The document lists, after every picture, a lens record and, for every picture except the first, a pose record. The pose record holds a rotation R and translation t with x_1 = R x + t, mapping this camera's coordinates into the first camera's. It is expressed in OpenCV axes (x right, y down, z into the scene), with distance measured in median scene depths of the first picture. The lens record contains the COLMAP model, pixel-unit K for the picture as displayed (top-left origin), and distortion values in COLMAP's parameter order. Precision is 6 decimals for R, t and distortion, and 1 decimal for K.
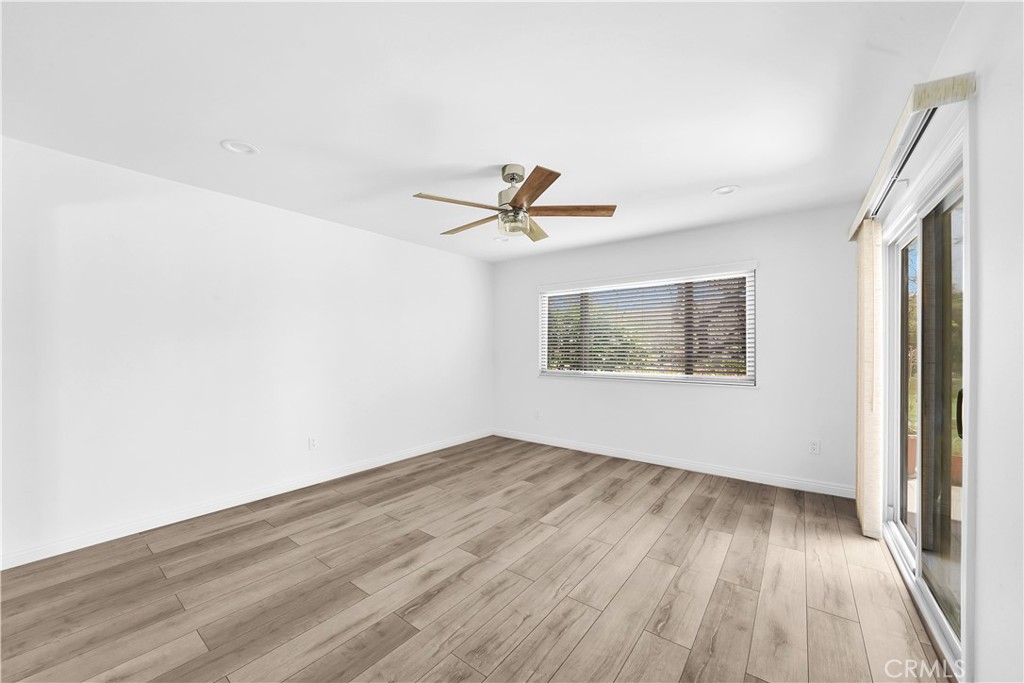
lens RADIAL K [[381.1, 0, 512.5], [0, 381.1, 354.2], [0, 0, 1]] dist [-0.015873, -0.000146]
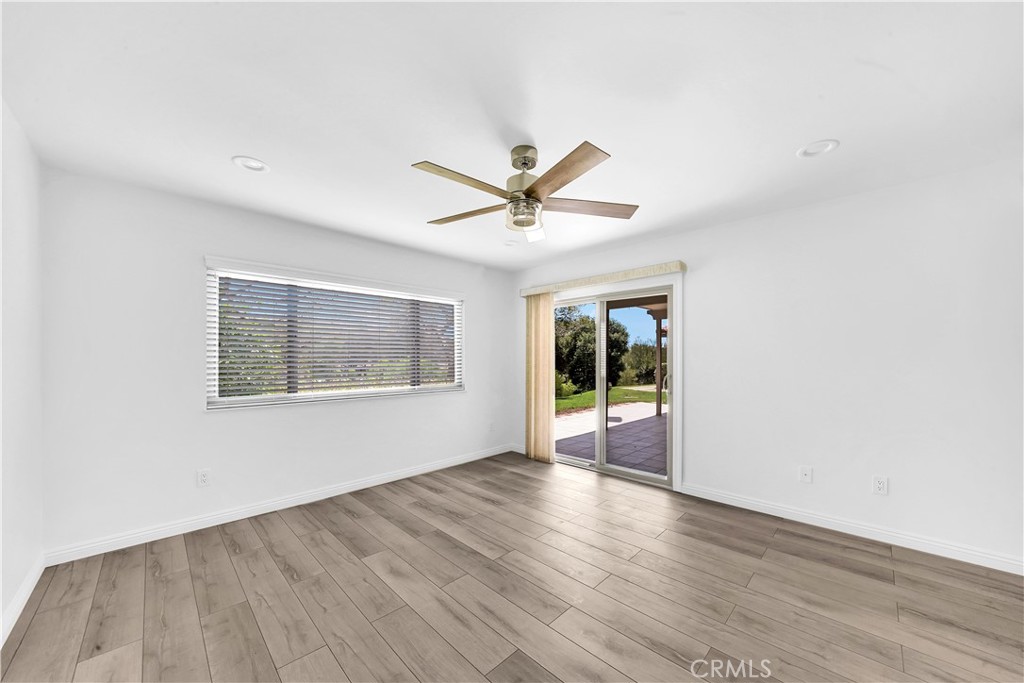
lens RADIAL K [[375.2, 0, 508.6], [0, 375.2, 365.4], [0, 0, 1]] dist [-0.001639, -0.000166]
pose [[0.129171, -0.019795, 0.991425, -0.663286], [0.016659, 0.999703, 0.017790, -0.022625], [-0.991482, 0.014219, 0.129463, 0.721083]]
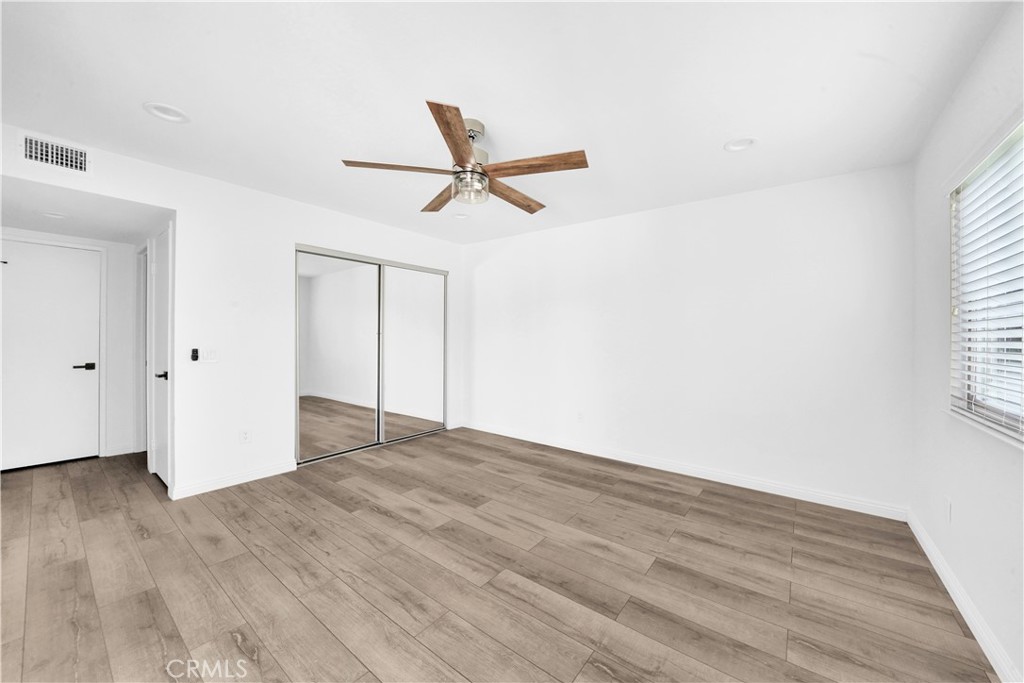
lens RADIAL K [[364.4, 0, 512.9], [0, 364.4, 352.9], [0, 0, 1]] dist [-0.014890, -0.000040]
pose [[0.007854, 0.045427, -0.998937, 0.635024], [-0.025031, 0.998664, 0.045217, -0.007568], [0.999656, 0.024649, 0.008981, 0.849089]]
